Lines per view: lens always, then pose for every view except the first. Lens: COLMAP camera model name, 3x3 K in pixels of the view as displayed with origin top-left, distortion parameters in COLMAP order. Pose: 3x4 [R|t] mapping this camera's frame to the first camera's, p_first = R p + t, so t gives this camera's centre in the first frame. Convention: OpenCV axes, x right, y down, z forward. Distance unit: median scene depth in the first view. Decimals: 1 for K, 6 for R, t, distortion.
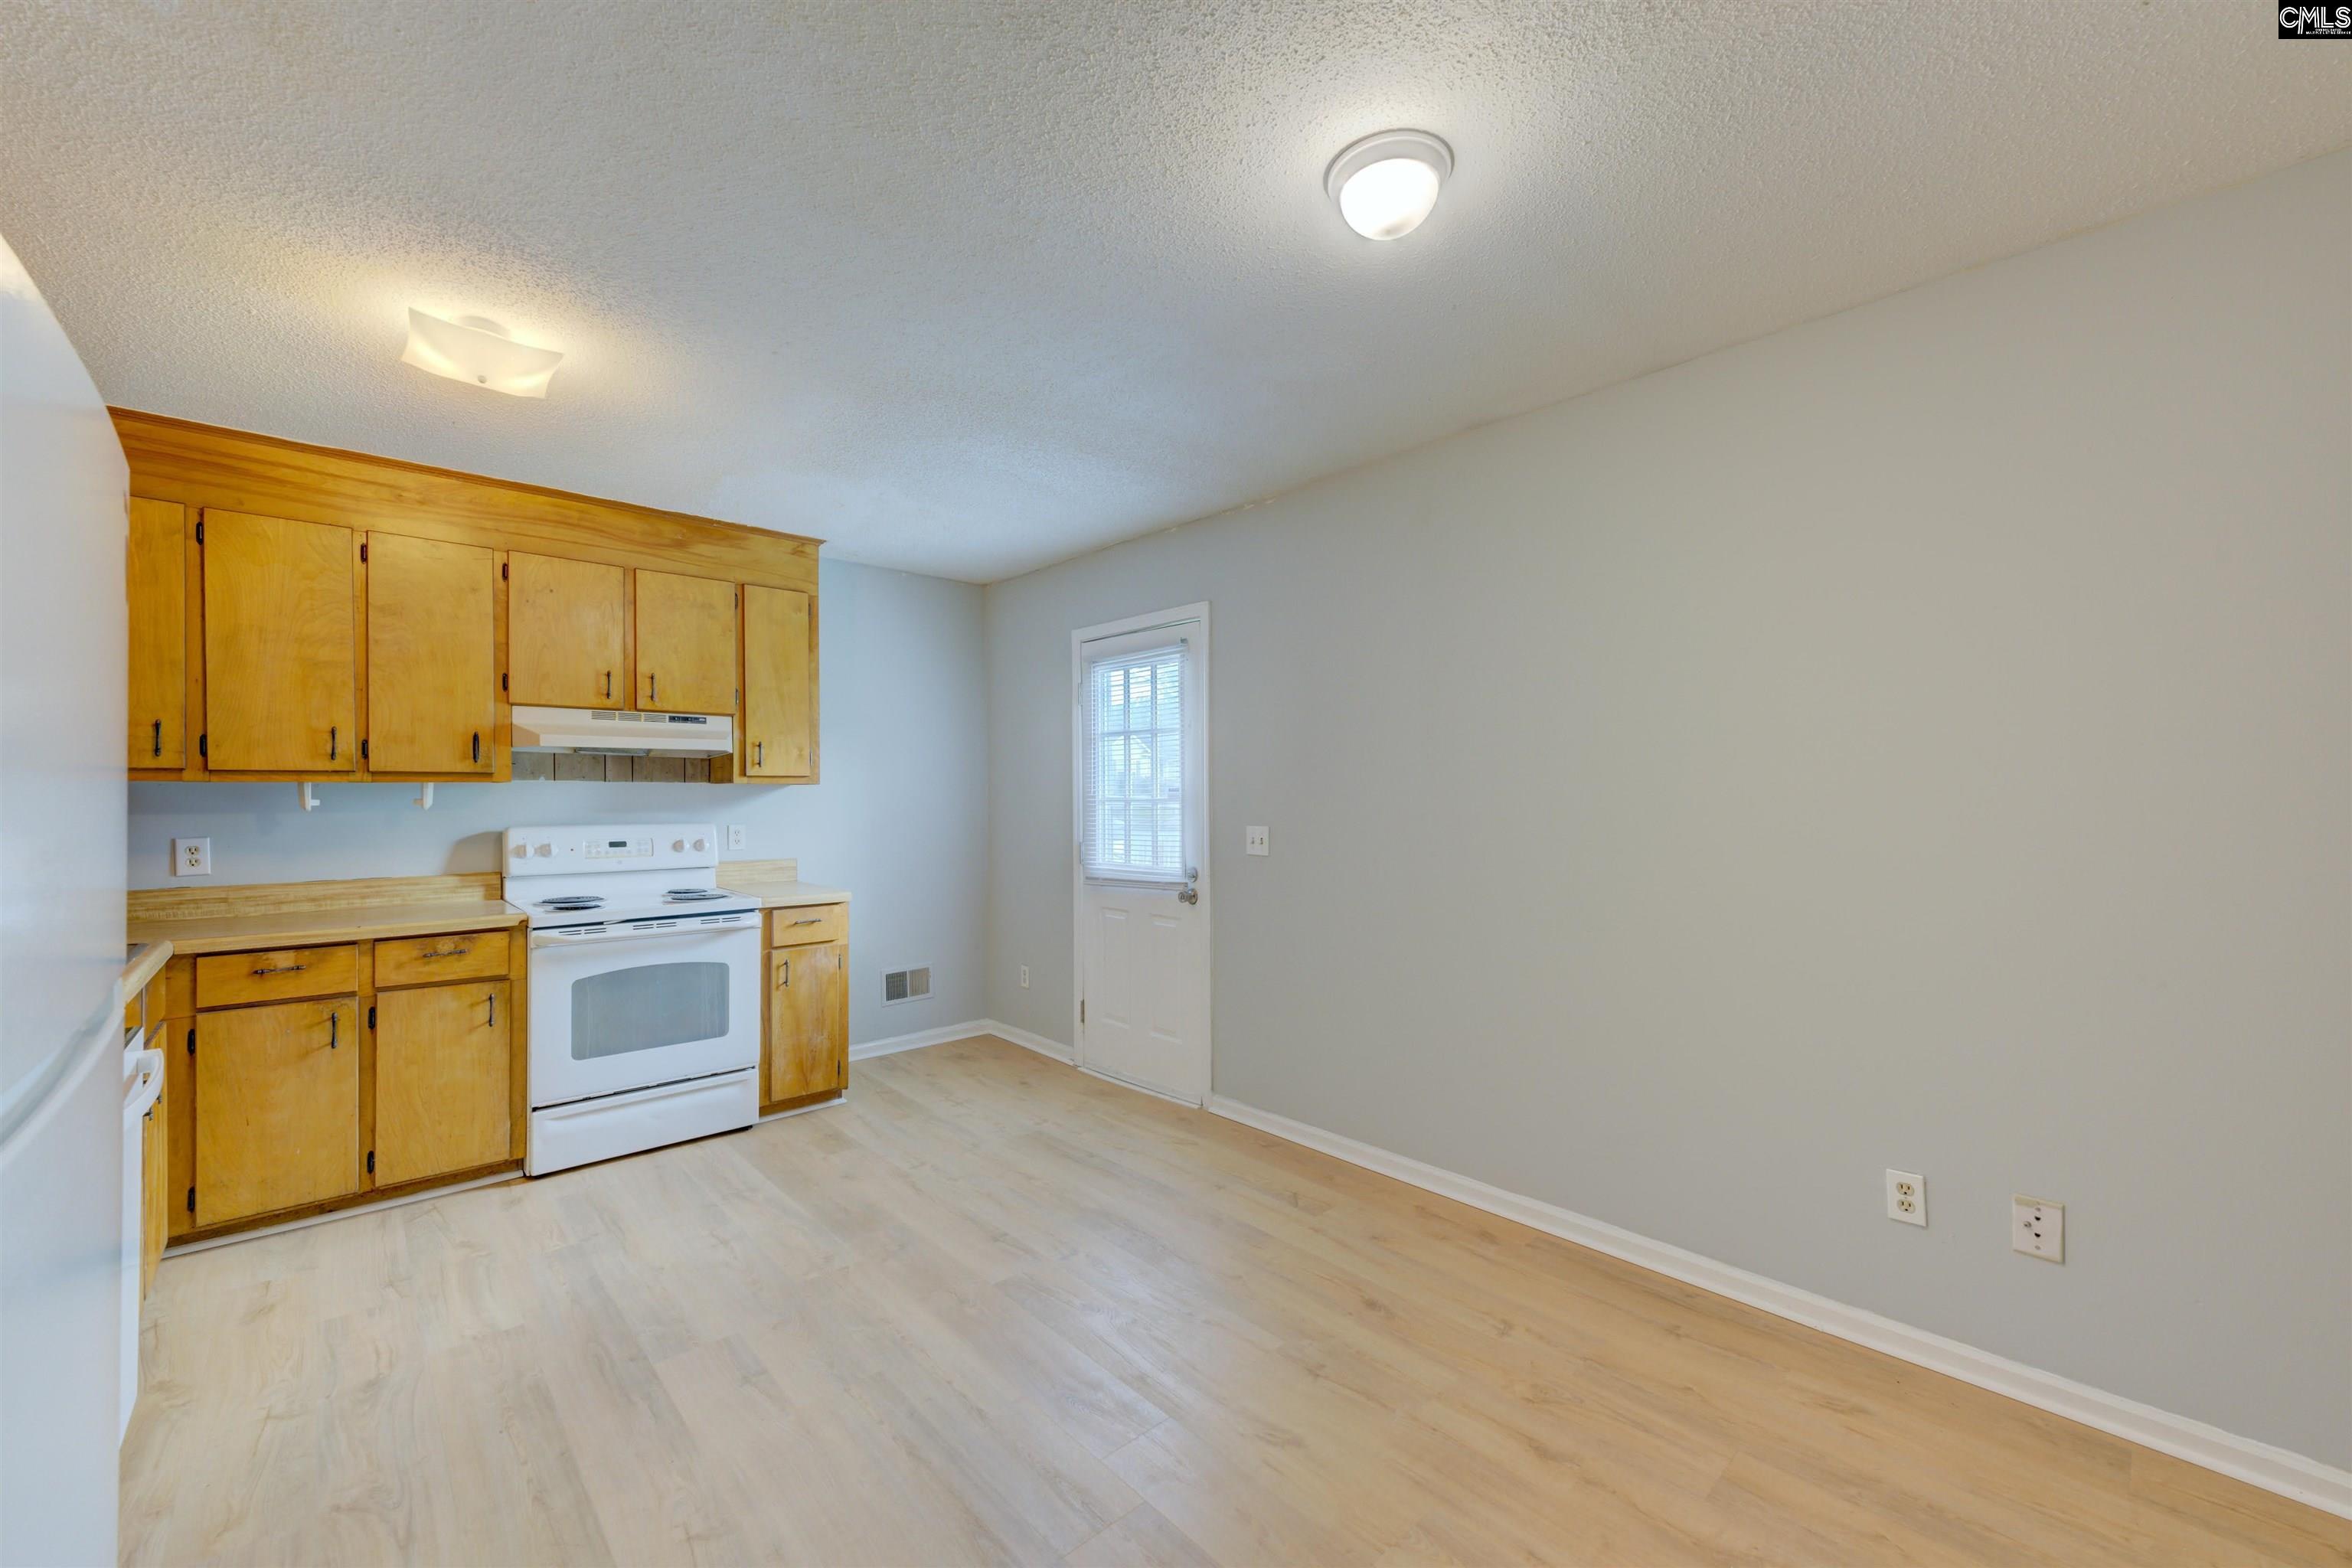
lens RADIAL K [[921.7, 0, 1165.9], [0, 921.7, 799.9], [0, 0, 1]] dist [-0.002161, -0.000042]
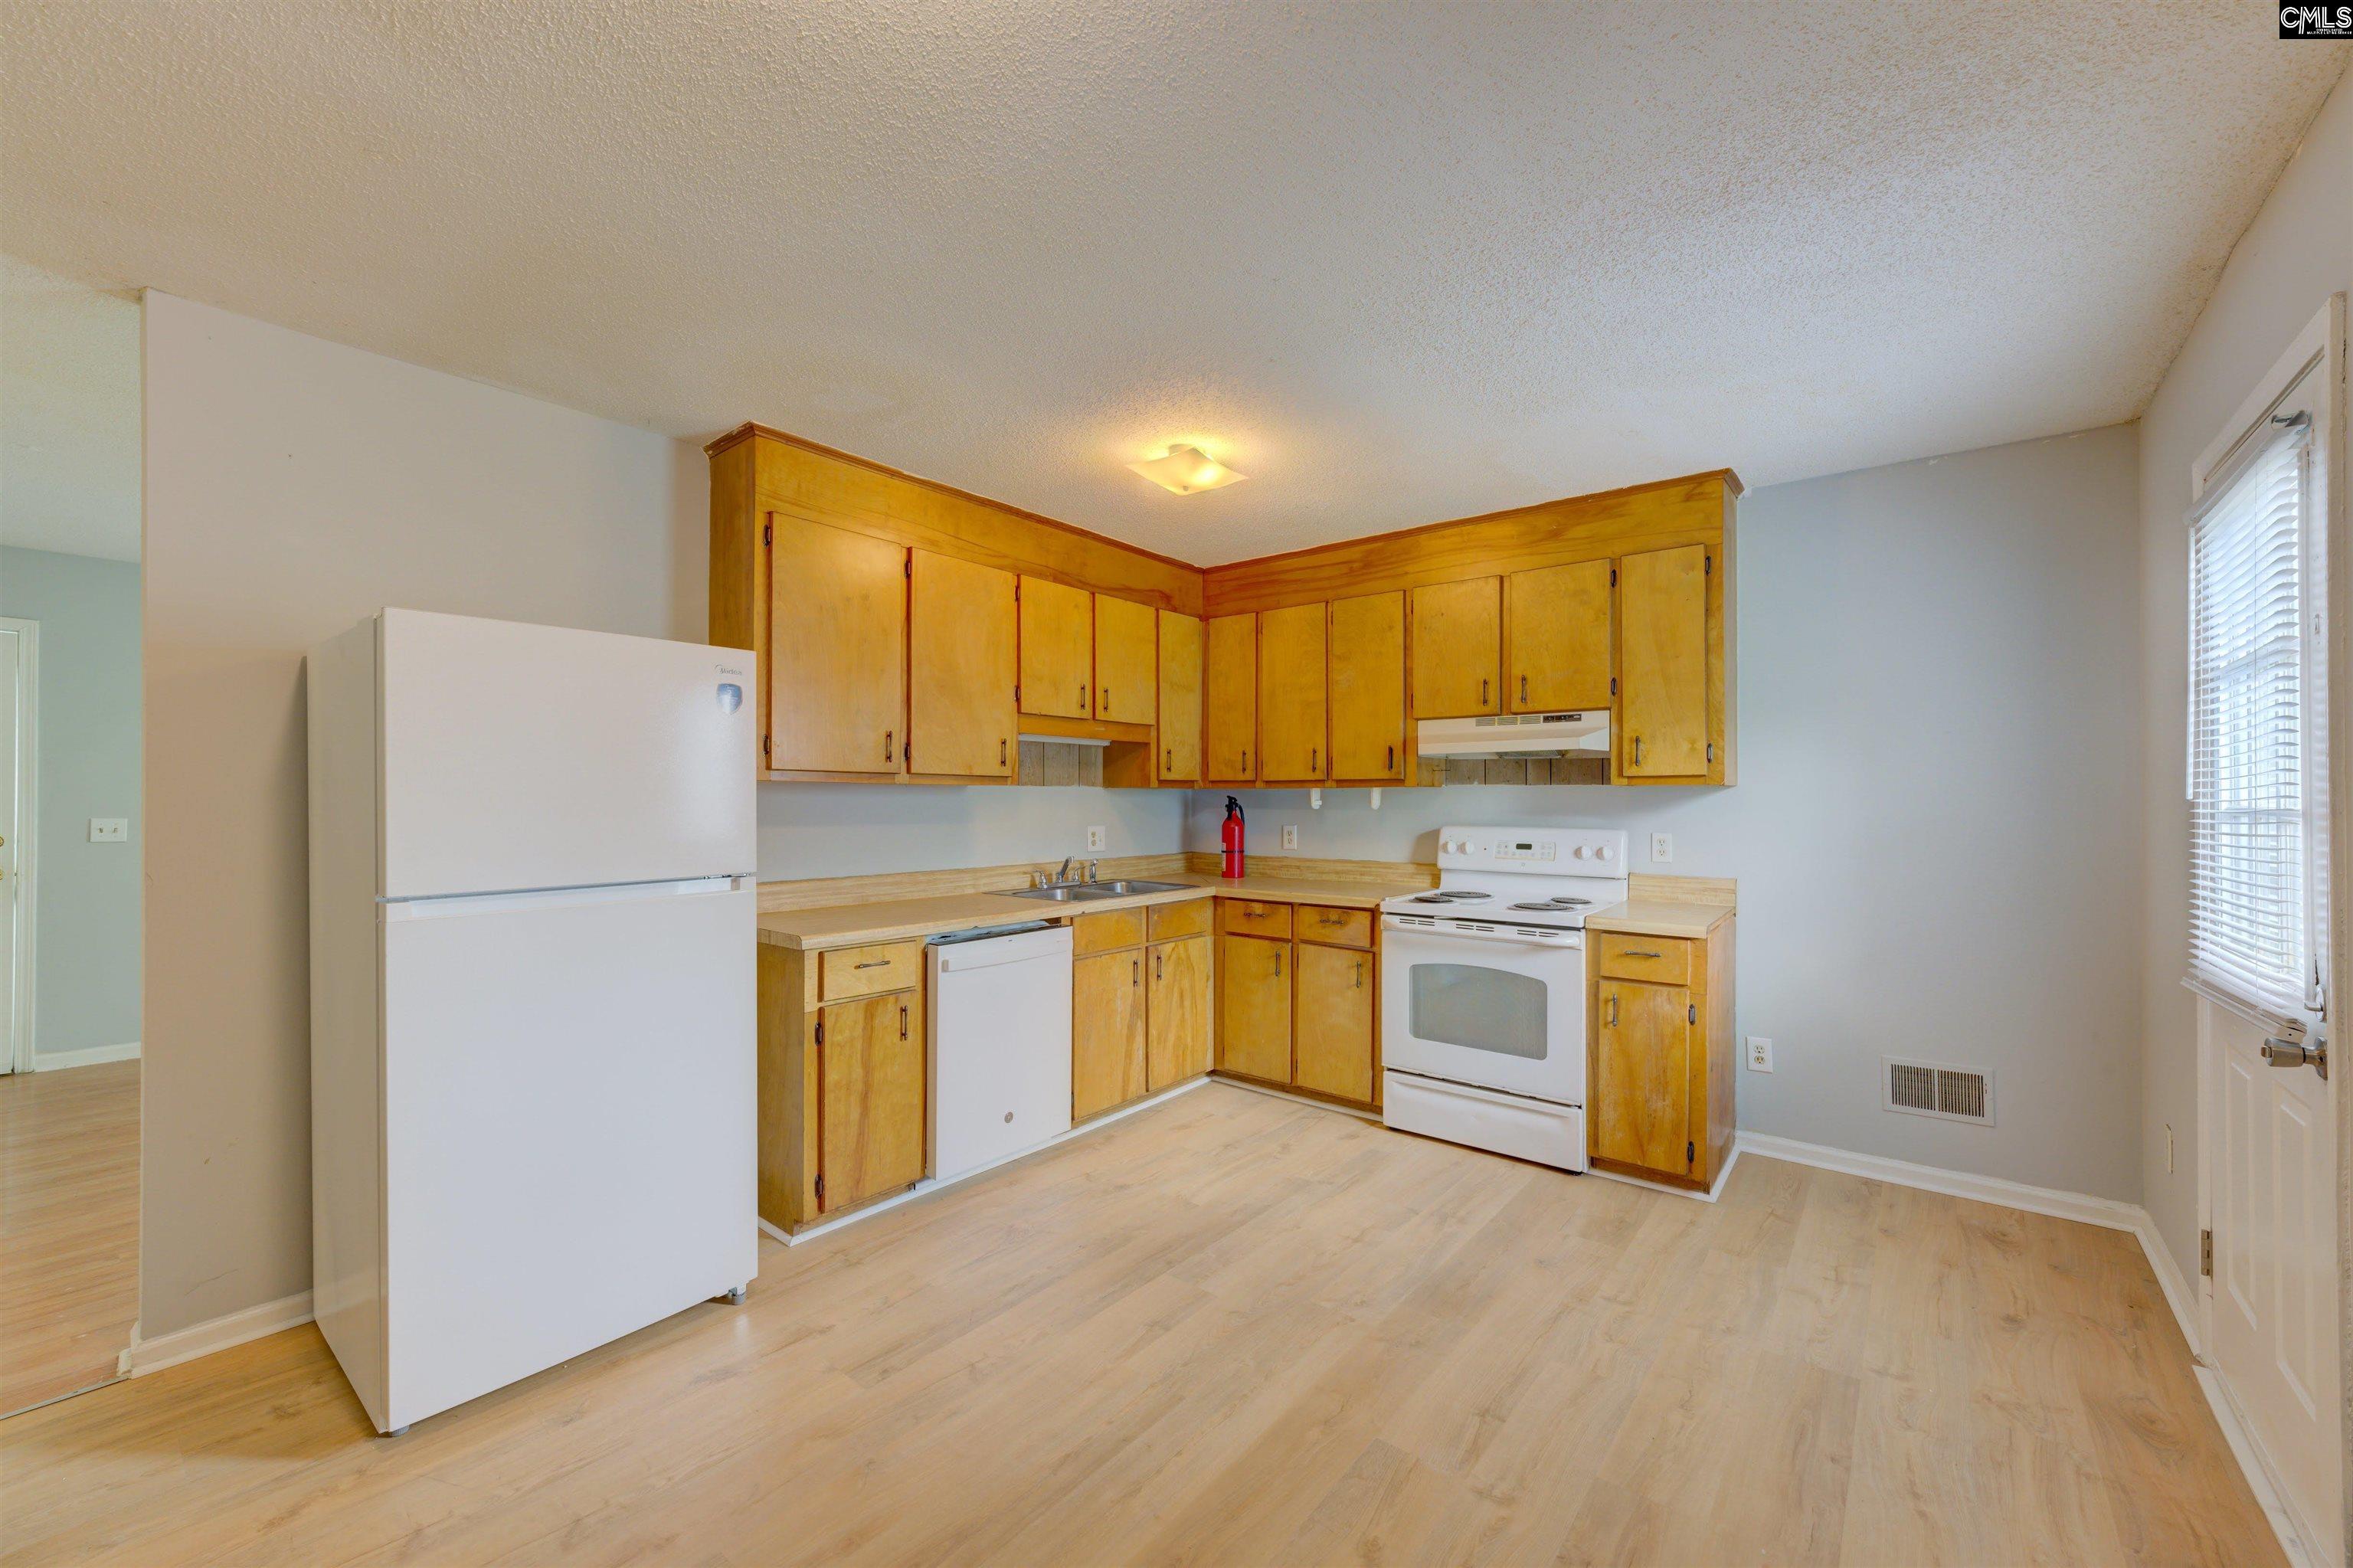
lens RADIAL K [[922.1, 0, 1166.4], [0, 922.1, 799.9], [0, 0, 1]] dist [-0.002161, -0.000042]
pose [[0.148040, 0.005643, -0.988965, 0.369016], [-0.006725, 0.999966, 0.004699, -0.005590], [0.988959, 0.005955, 0.148073, 0.481897]]
